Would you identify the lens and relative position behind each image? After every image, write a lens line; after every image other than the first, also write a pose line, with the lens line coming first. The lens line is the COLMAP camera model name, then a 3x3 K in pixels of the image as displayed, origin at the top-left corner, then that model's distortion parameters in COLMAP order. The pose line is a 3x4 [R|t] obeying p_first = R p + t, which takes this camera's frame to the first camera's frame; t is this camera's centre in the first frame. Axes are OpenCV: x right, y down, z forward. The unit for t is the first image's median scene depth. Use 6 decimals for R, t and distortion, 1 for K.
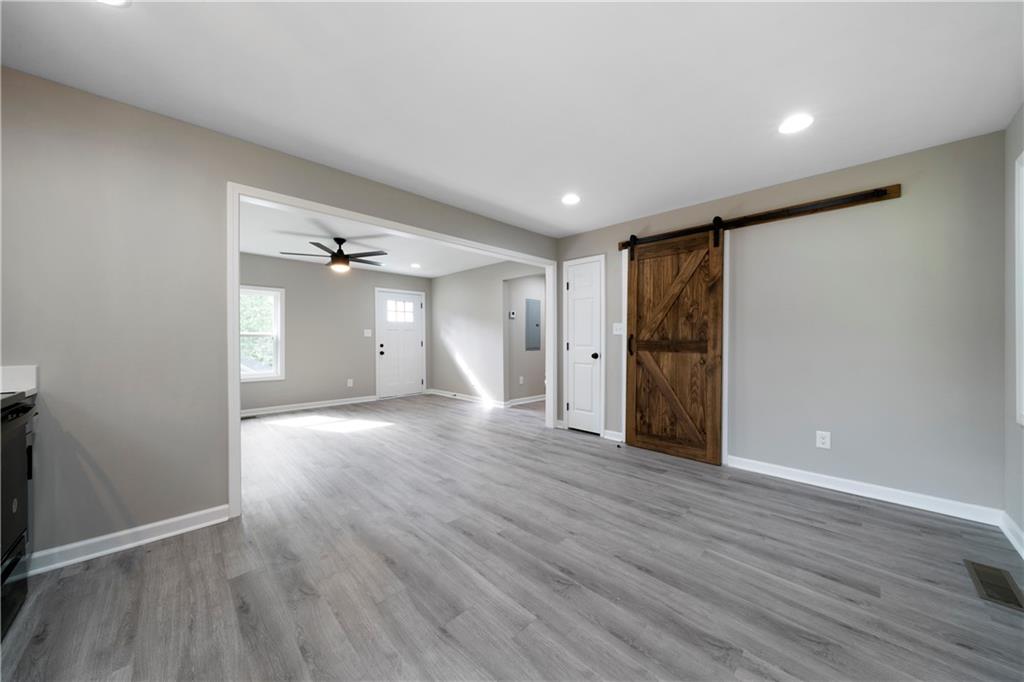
lens RADIAL K [[346.5, 0, 507.6], [0, 346.5, 343.6], [0, 0, 1]] dist [-0.001121, -0.000021]
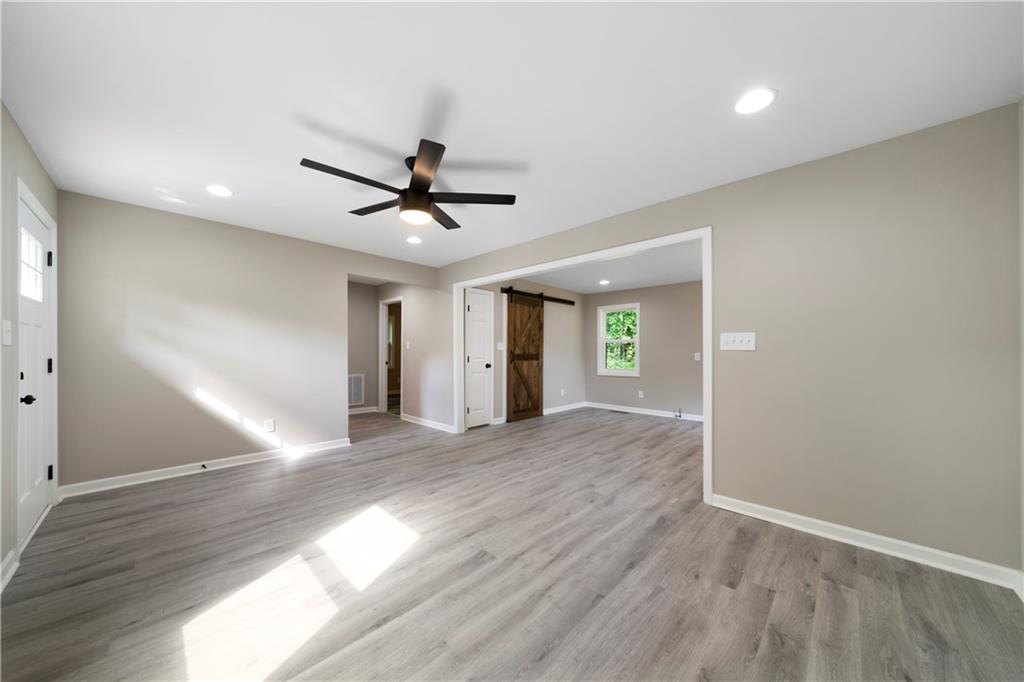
lens RADIAL K [[350.2, 0, 513.4], [0, 350.2, 352.8], [0, 0, 1]] dist [-0.005228, -0.000113]
pose [[-0.034655, -0.003448, 0.999393, -1.144392], [0.006290, 0.999973, 0.003668, -0.020164], [-0.999380, 0.006413, -0.034632, 0.989955]]
